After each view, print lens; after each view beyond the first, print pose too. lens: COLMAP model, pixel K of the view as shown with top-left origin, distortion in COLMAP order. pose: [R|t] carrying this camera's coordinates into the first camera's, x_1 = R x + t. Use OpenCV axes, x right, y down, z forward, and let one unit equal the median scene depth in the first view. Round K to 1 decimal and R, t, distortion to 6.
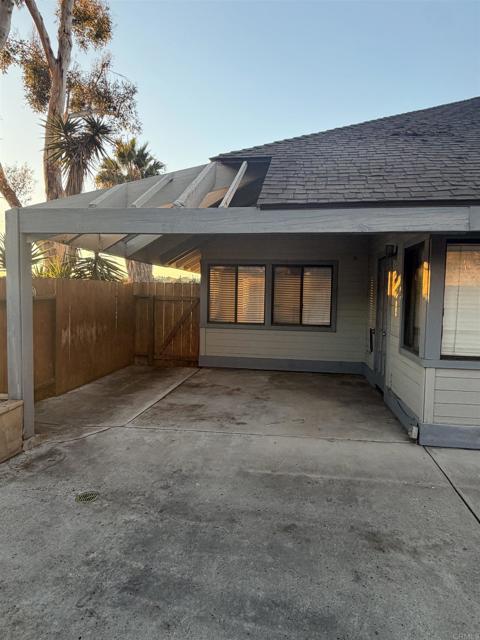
lens RADIAL K [[396.0, 0, 242.3], [0, 396.0, 319.5], [0, 0, 1]] dist [-0.002639, 0.000239]
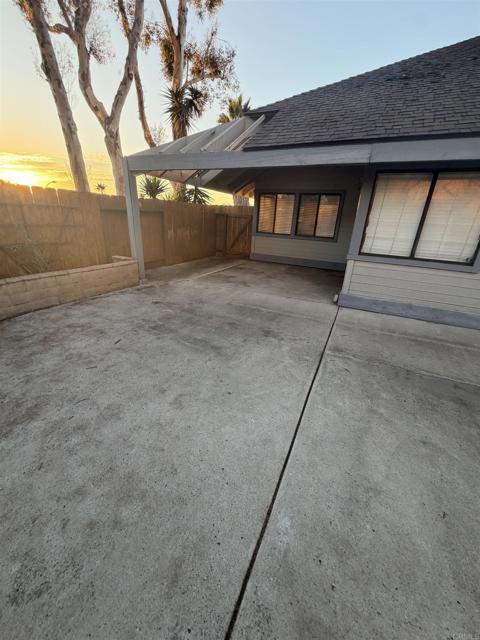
lens RADIAL K [[253.8, 0, 237.7], [0, 253.8, 317.8], [0, 0, 1]] dist [0.000528, -0.000477]
pose [[0.953168, 0.135673, -0.270303, 0.268176], [-0.048395, 0.950639, 0.306501, 0.040648], [0.298545, -0.279066, 0.912685, -0.119335]]
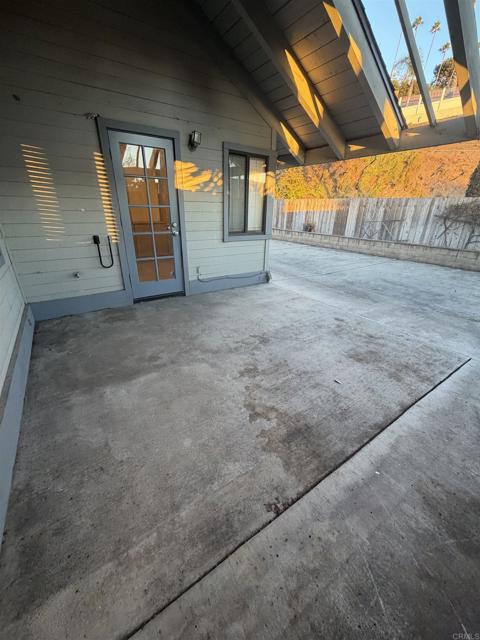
lens RADIAL K [[253.8, 0, 238.1], [0, 253.8, 316.5], [0, 0, 1]] dist [0.000528, -0.000477]
pose [[-0.664159, -0.318058, 0.676559, -0.272156], [0.019988, 0.897106, 0.441362, -0.063676], [-0.747324, 0.306658, -0.589464, 1.498028]]
